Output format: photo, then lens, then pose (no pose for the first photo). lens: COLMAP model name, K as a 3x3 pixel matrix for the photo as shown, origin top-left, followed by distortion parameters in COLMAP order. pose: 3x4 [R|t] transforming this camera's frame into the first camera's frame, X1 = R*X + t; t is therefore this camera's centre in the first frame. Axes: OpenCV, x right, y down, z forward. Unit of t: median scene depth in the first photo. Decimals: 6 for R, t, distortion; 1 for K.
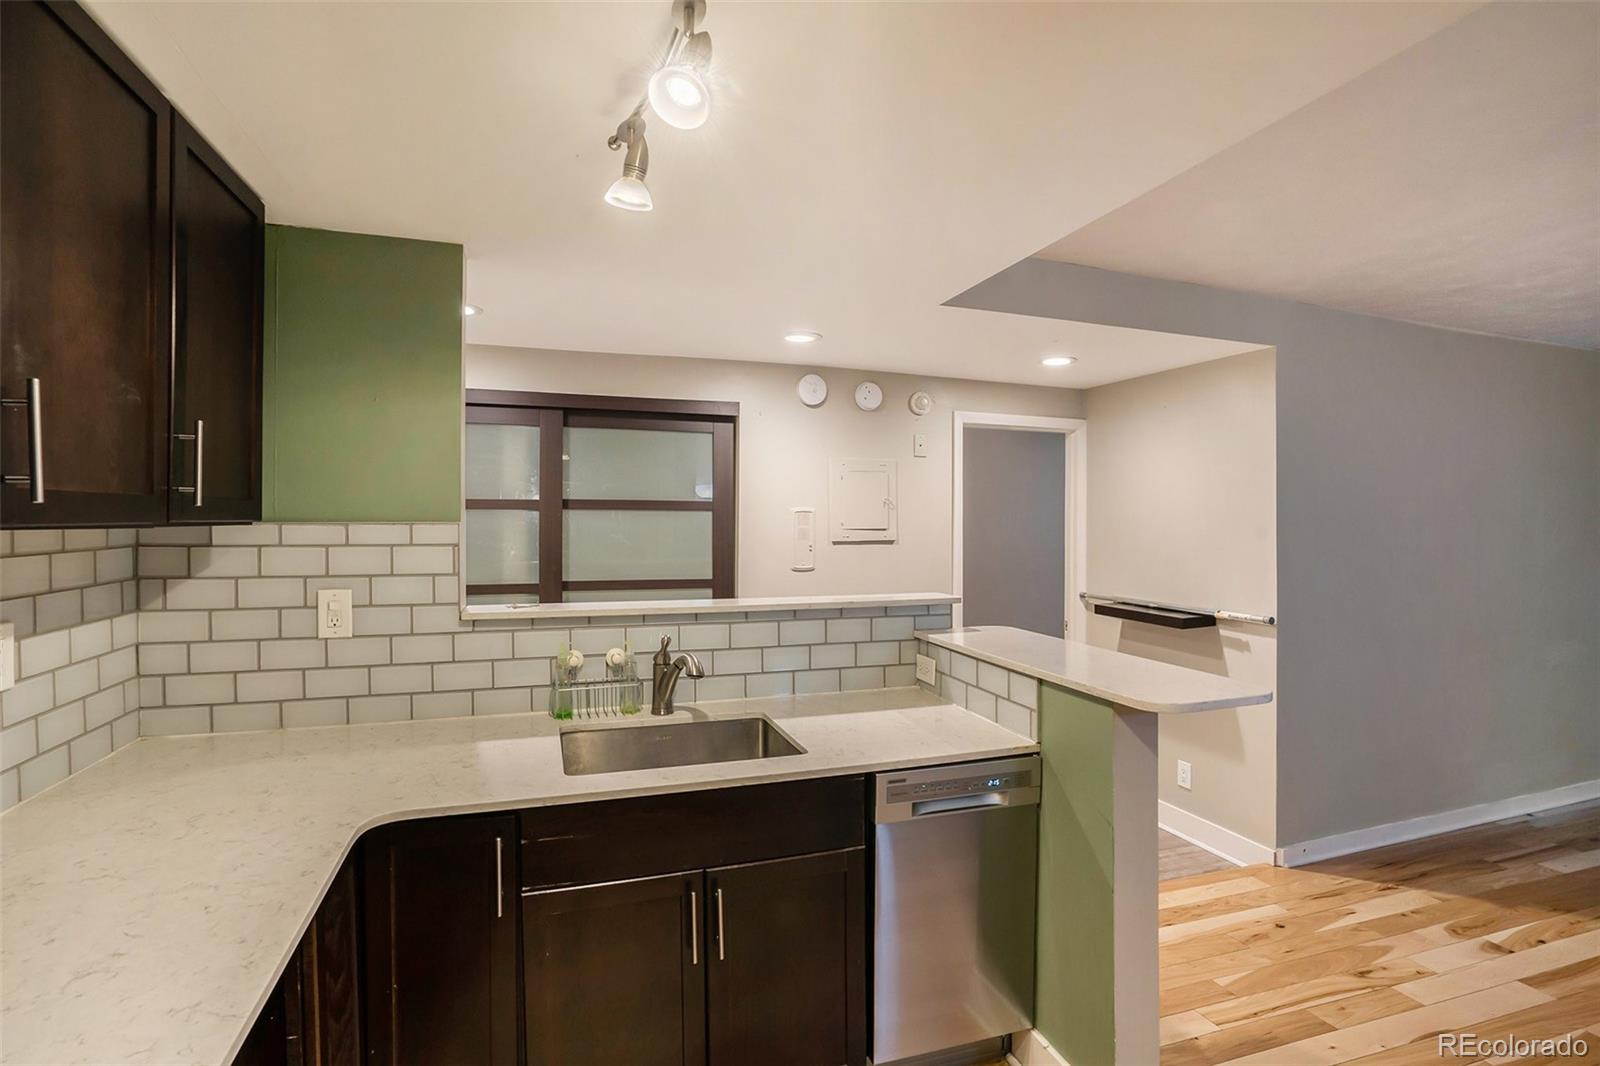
lens RADIAL K [[753.0, 0, 791.7], [0, 753.0, 532.6], [0, 0, 1]] dist [-0.043661, 0.008237]
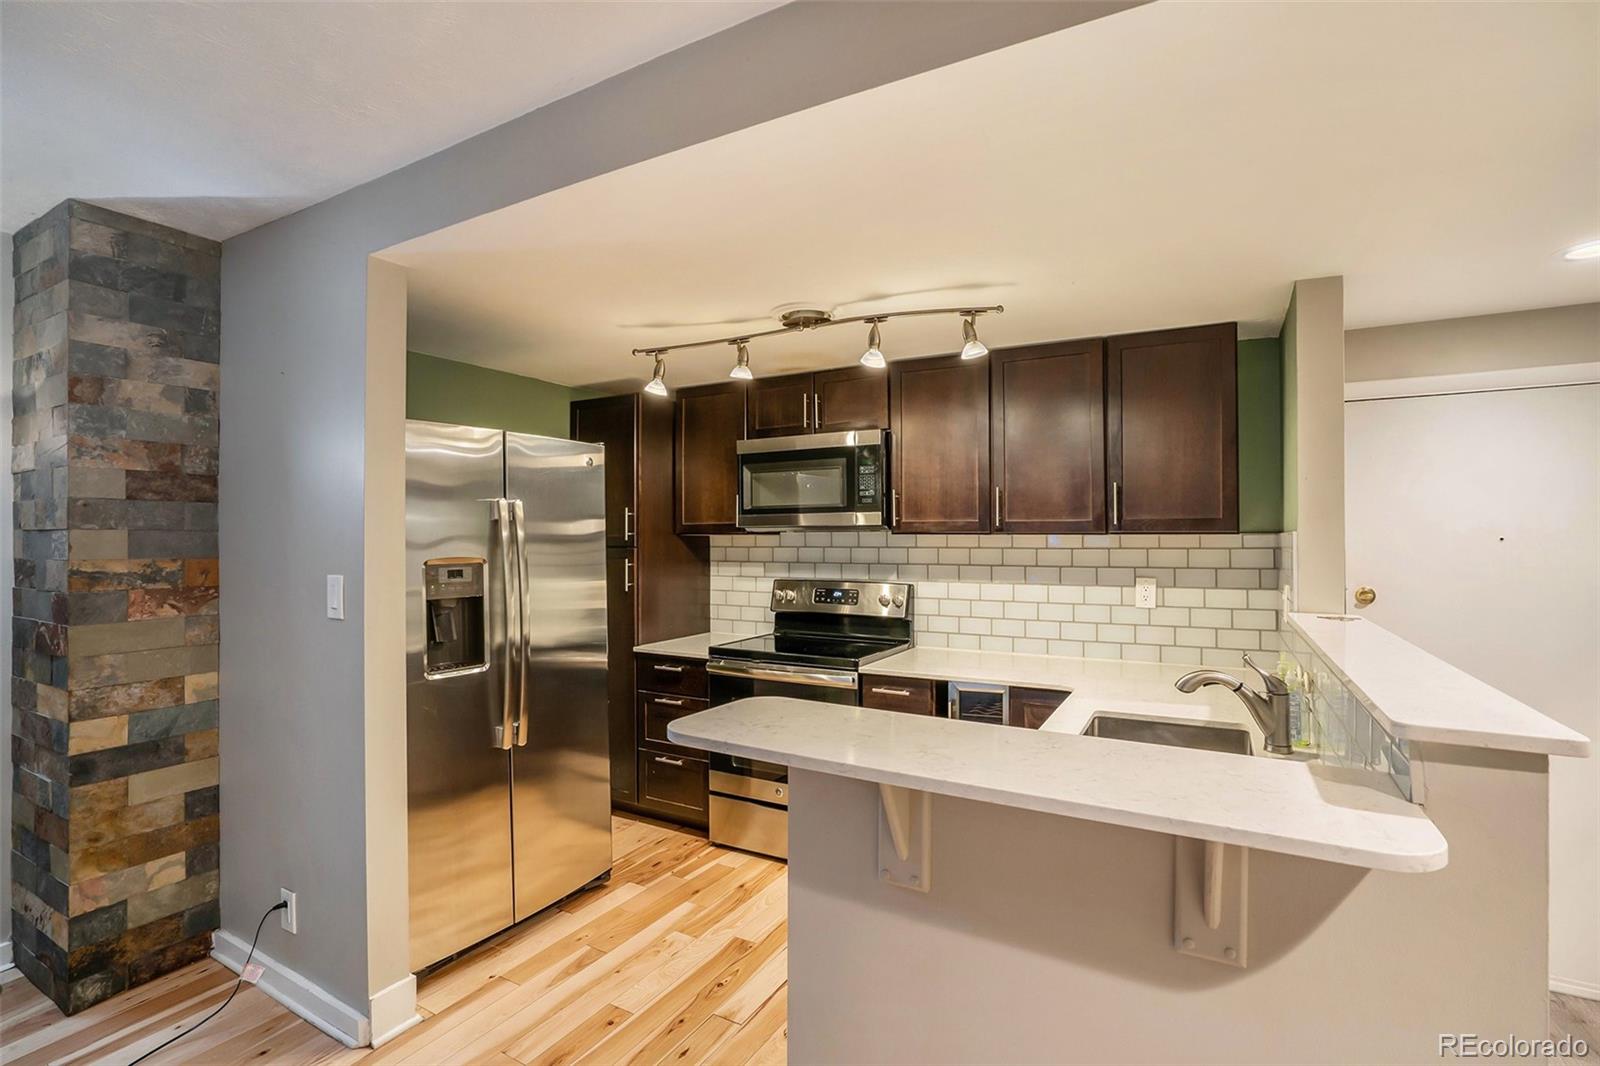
lens RADIAL K [[753.0, 0, 794.8], [0, 753.0, 525.1], [0, 0, 1]] dist [-0.043661, 0.008237]
pose [[-0.731932, -0.020861, -0.681058, 0.667635], [-0.022679, 0.999723, -0.006248, 0.001134], [0.681000, 0.010873, -0.732203, 1.023870]]
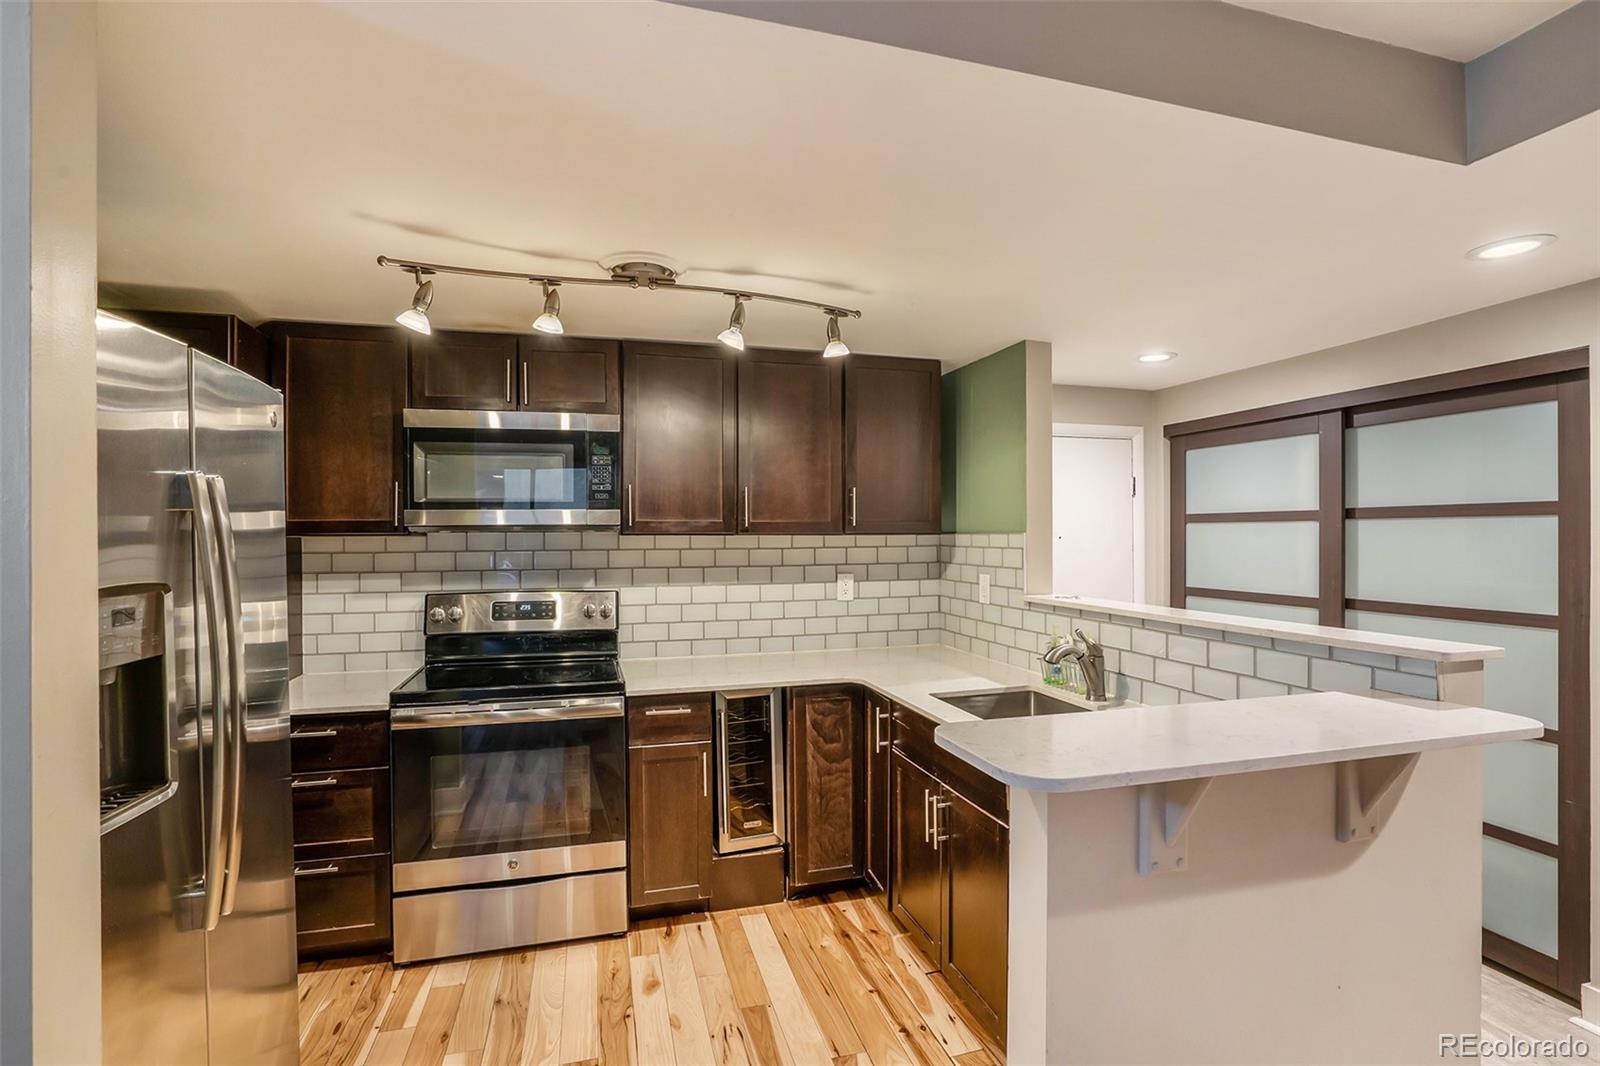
lens RADIAL K [[753.0, 0, 807.0], [0, 753.0, 524.1], [0, 0, 1]] dist [-0.043661, 0.008237]
pose [[-0.026959, -0.023895, -0.999351, 0.795577], [-0.019140, 0.999543, -0.023383, 0.009949], [0.999453, 0.018497, -0.027404, 0.490415]]
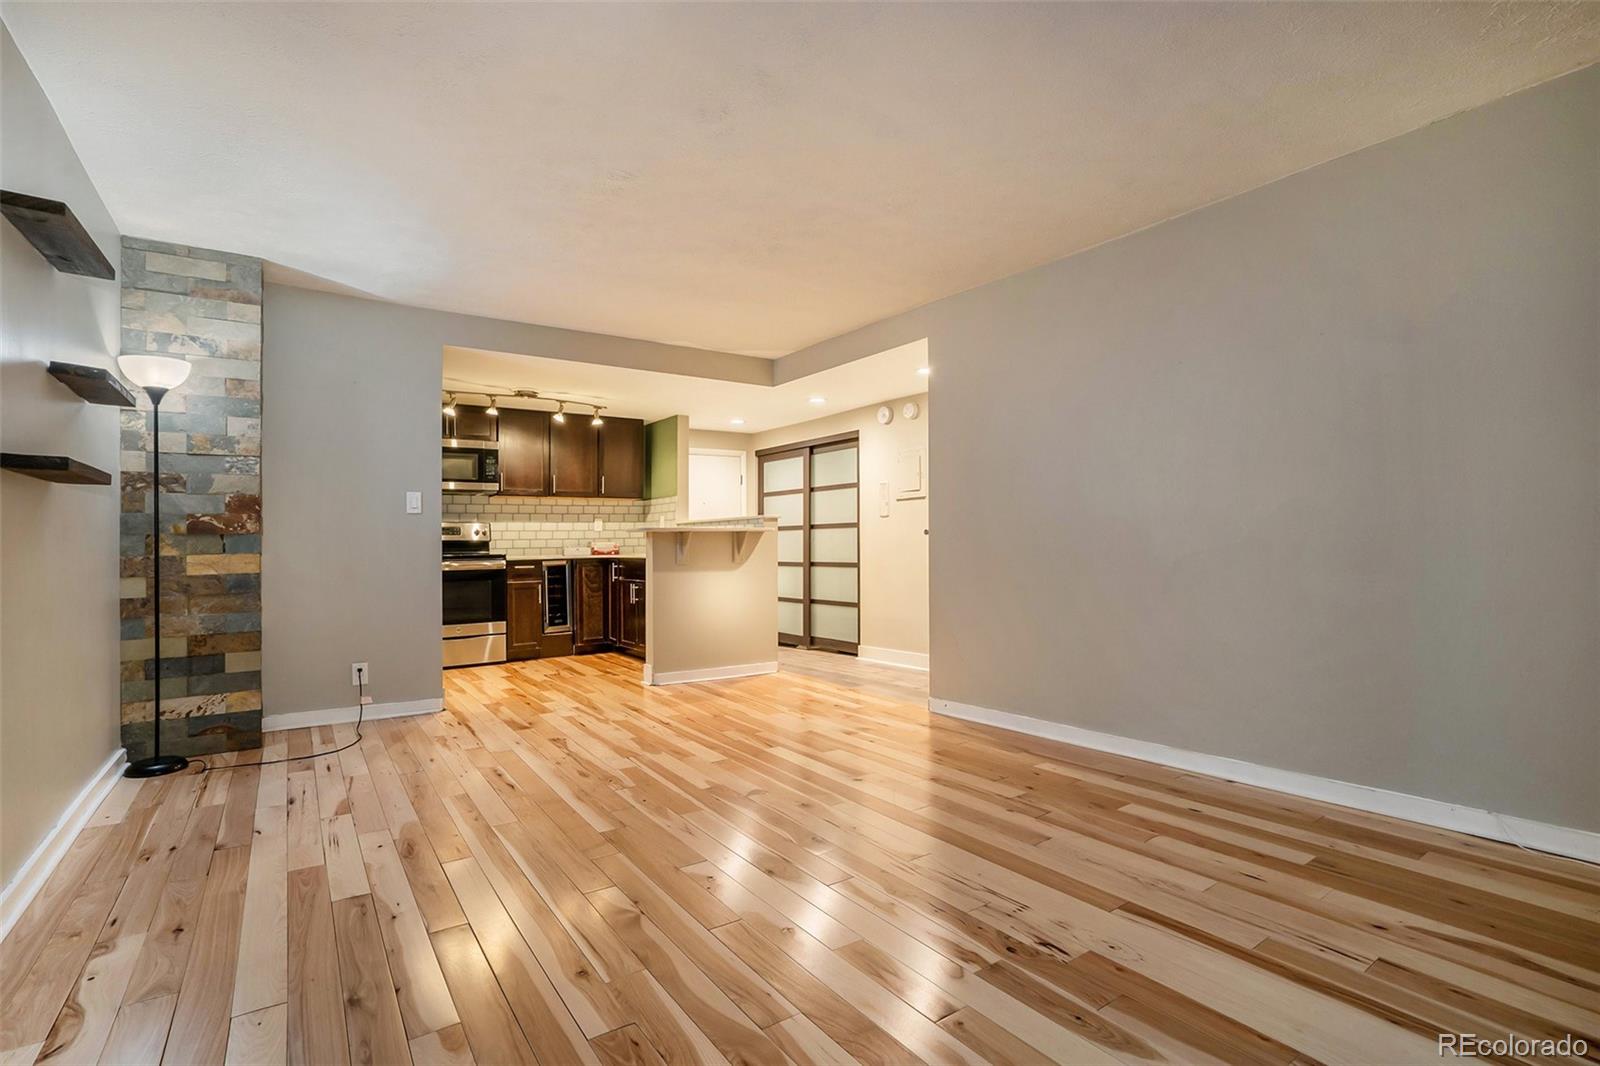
lens RADIAL K [[753.0, 0, 763.8], [0, 753.0, 513.1], [0, 0, 1]] dist [-0.043661, 0.008237]
pose [[0.252917, -0.051501, -0.966116, 2.353338], [-0.006745, 0.998464, -0.054991, 0.200869], [0.967465, 0.020425, 0.252181, 0.411138]]
